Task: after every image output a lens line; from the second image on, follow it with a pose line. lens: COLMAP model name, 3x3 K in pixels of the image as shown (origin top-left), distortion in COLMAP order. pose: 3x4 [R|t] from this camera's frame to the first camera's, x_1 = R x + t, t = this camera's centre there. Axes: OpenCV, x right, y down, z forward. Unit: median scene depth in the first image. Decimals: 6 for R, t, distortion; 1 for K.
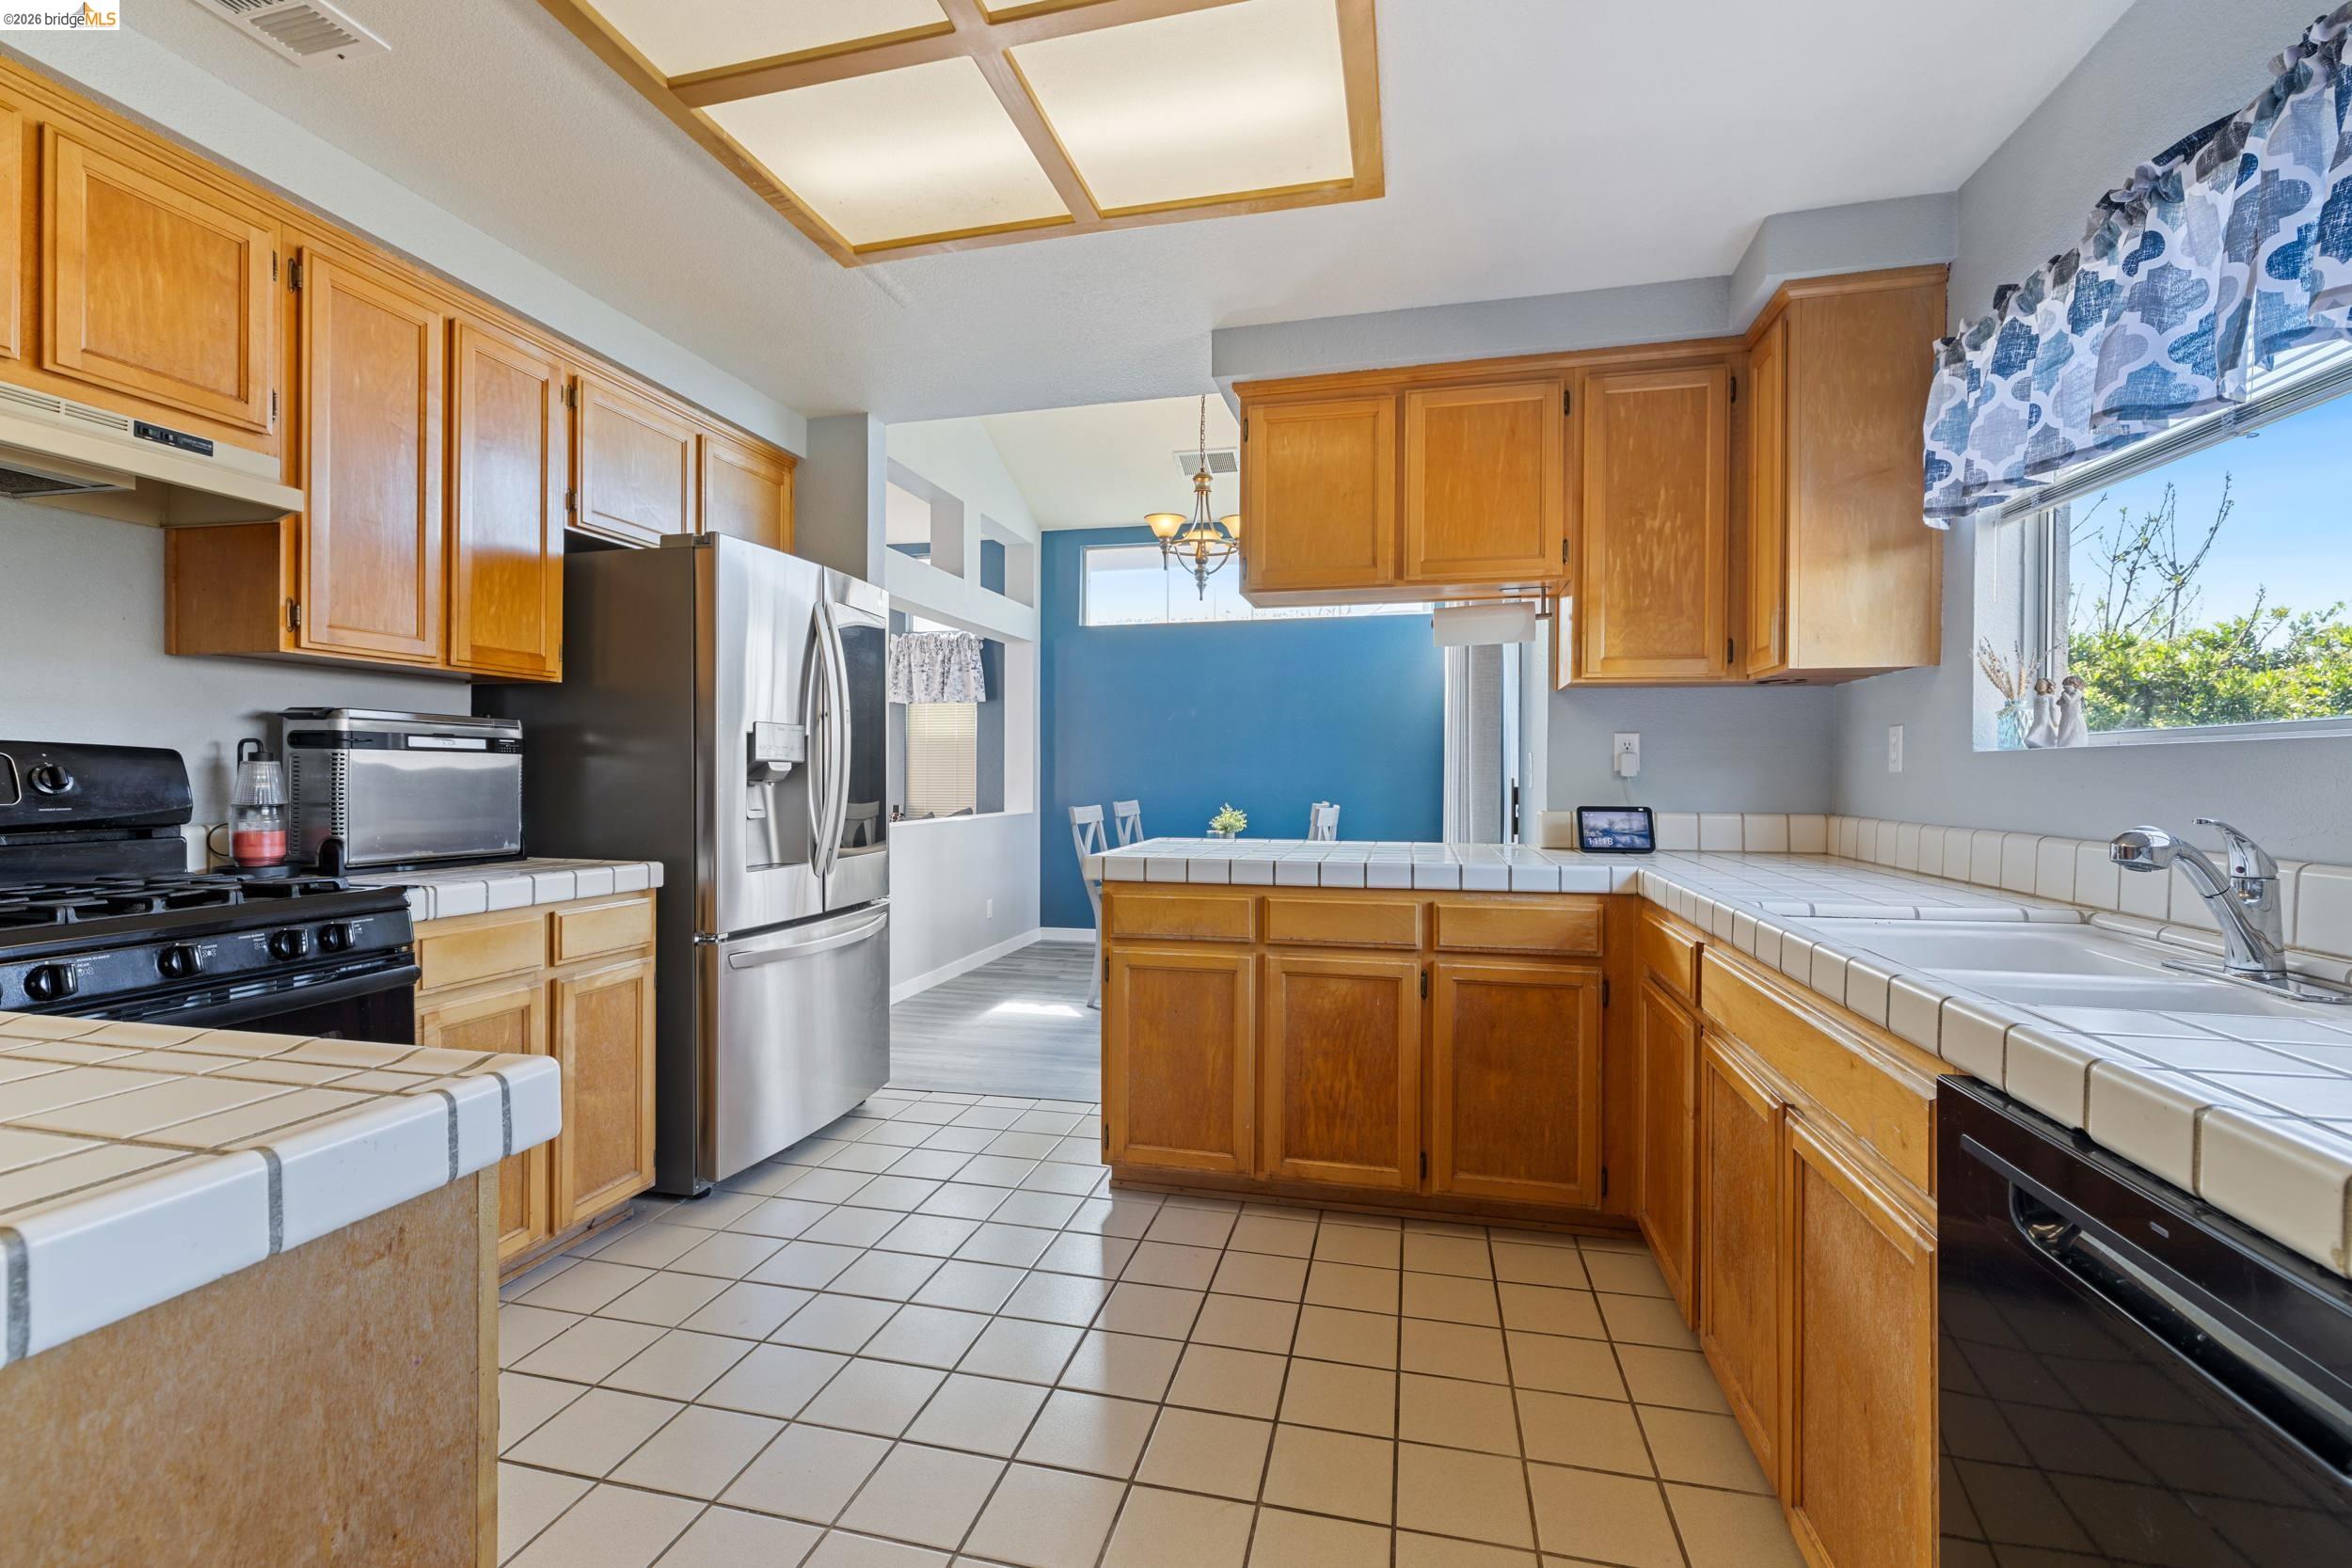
lens RADIAL K [[1014.6, 0, 1170.1], [0, 1014.6, 780.1], [0, 0, 1]] dist [-0.000125, 0.001210]
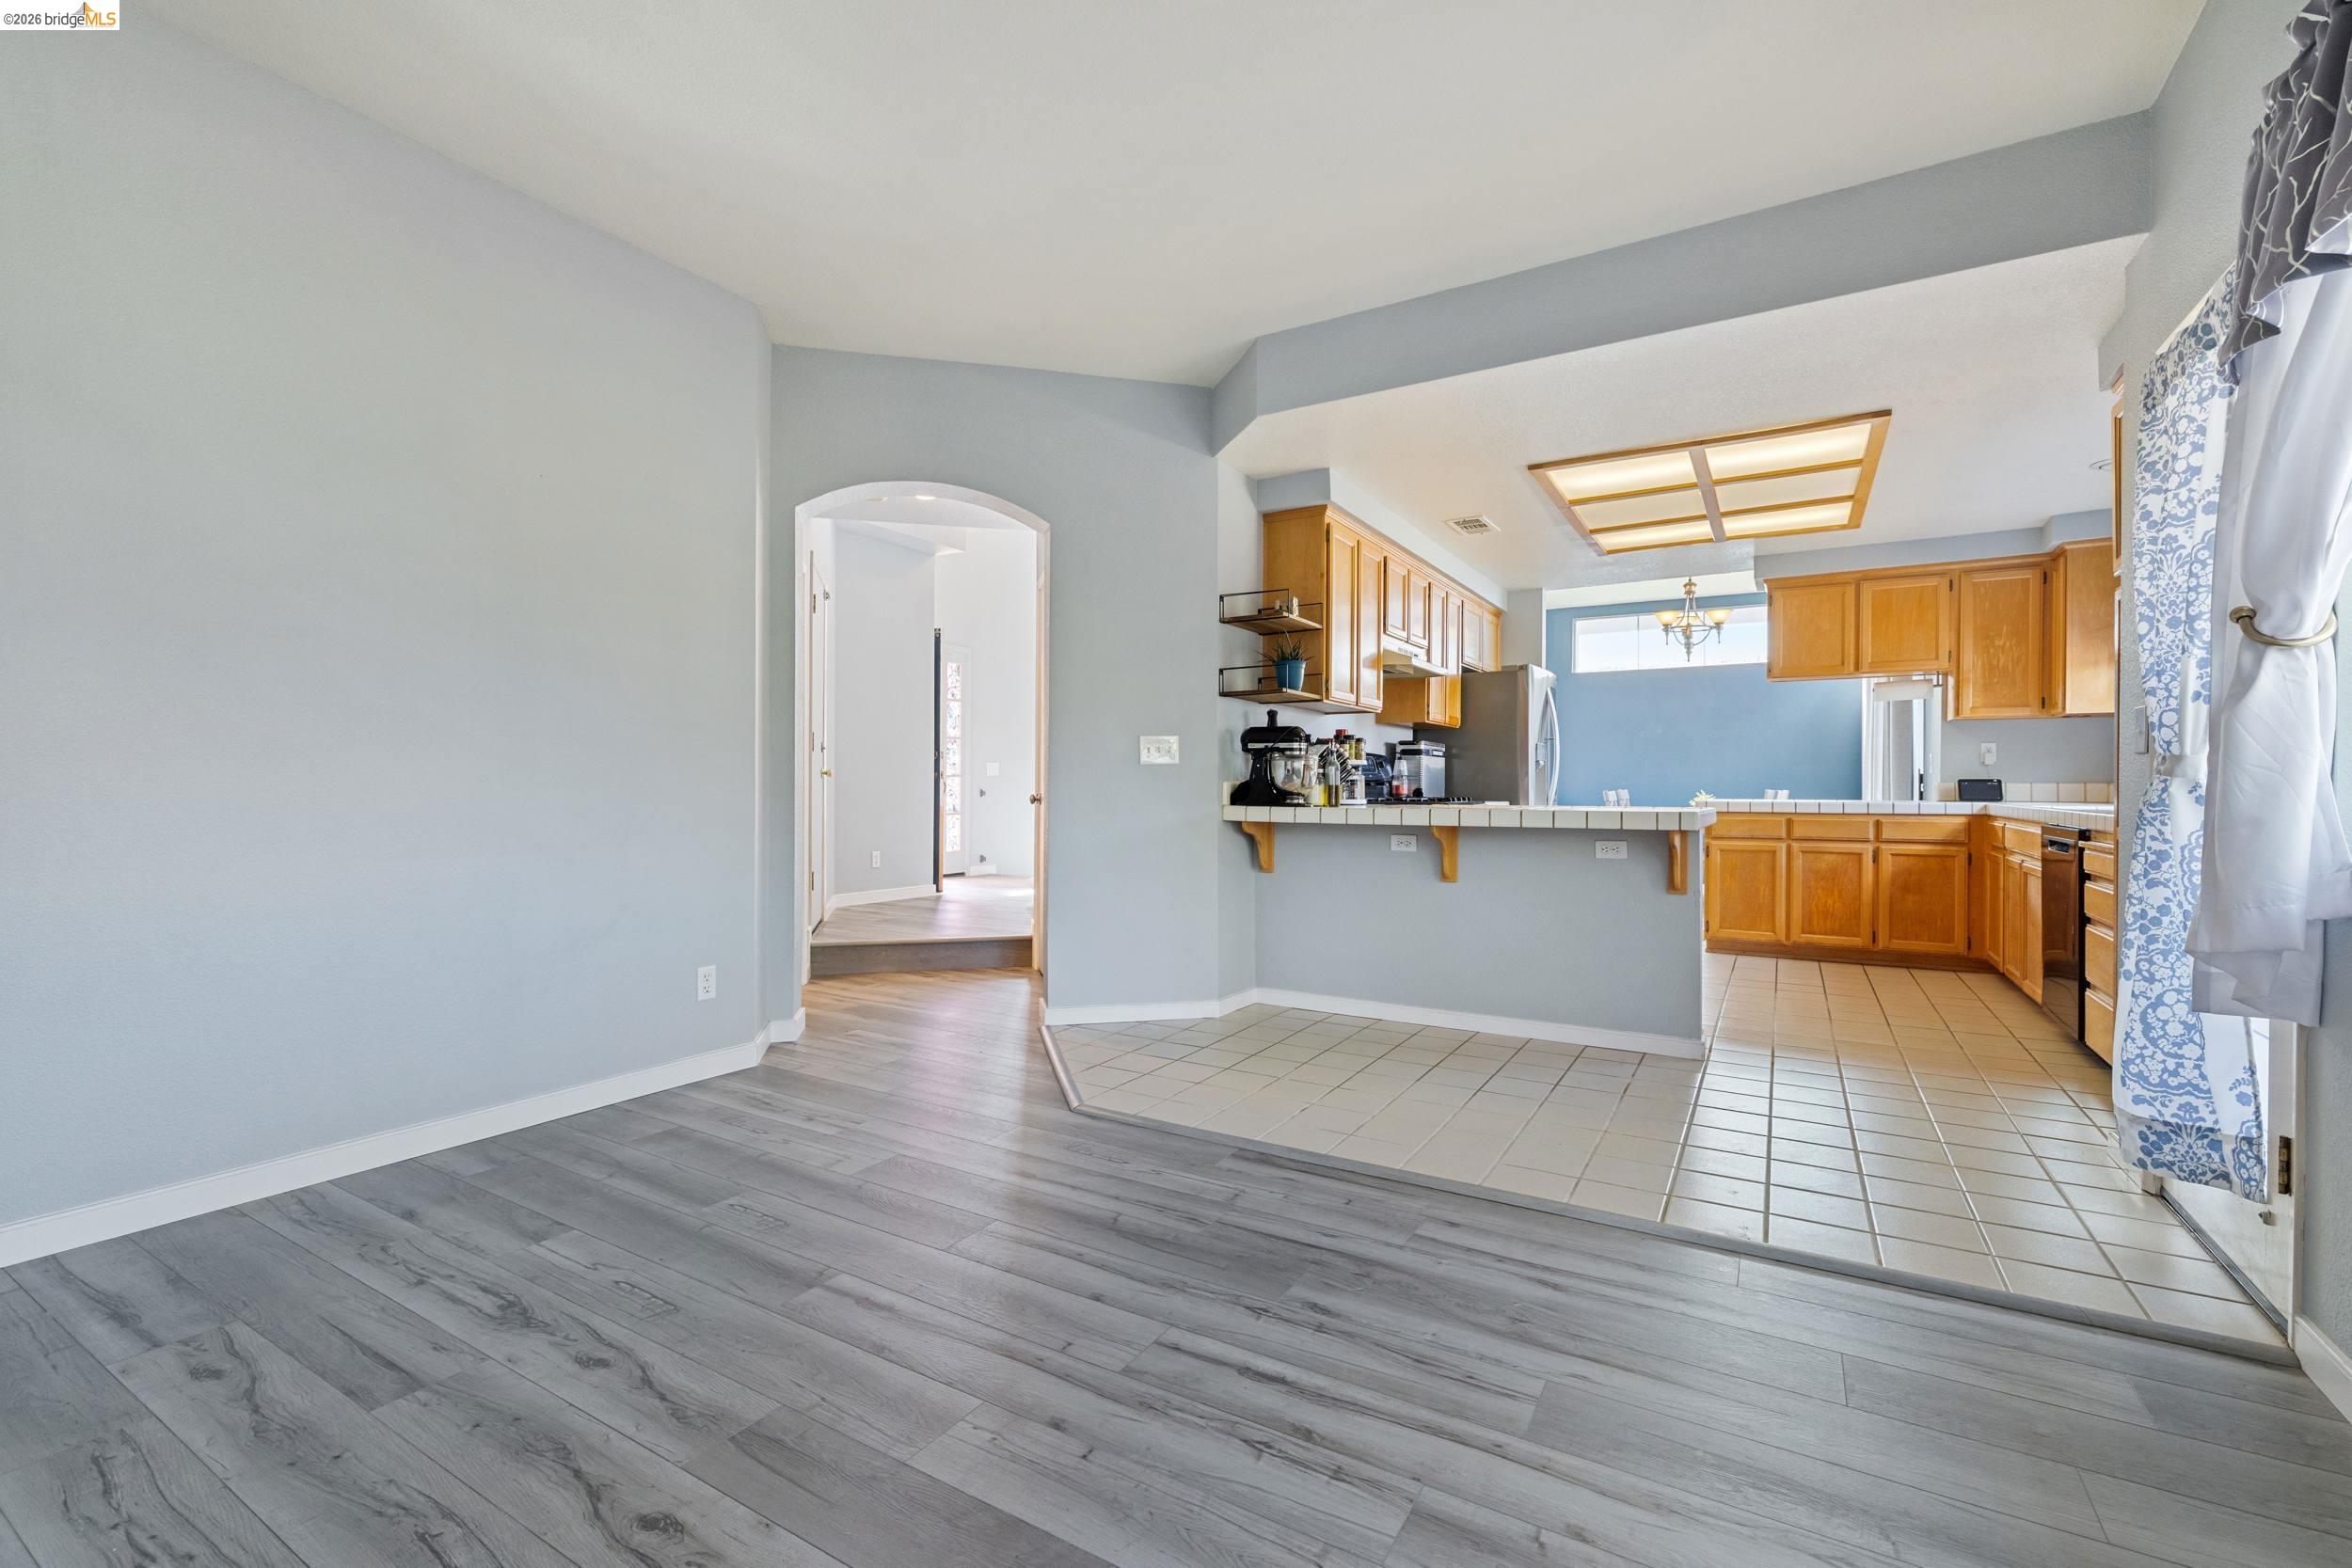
lens RADIAL K [[1014.6, 0, 1173.4], [0, 1014.6, 792.0], [0, 0, 1]] dist [-0.000125, 0.001210]
pose [[0.954676, 0.000530, -0.297648, -0.525126], [-0.000609, 1.000000, -0.000172, 0.056494], [0.297648, 0.000346, 0.954676, -1.499105]]
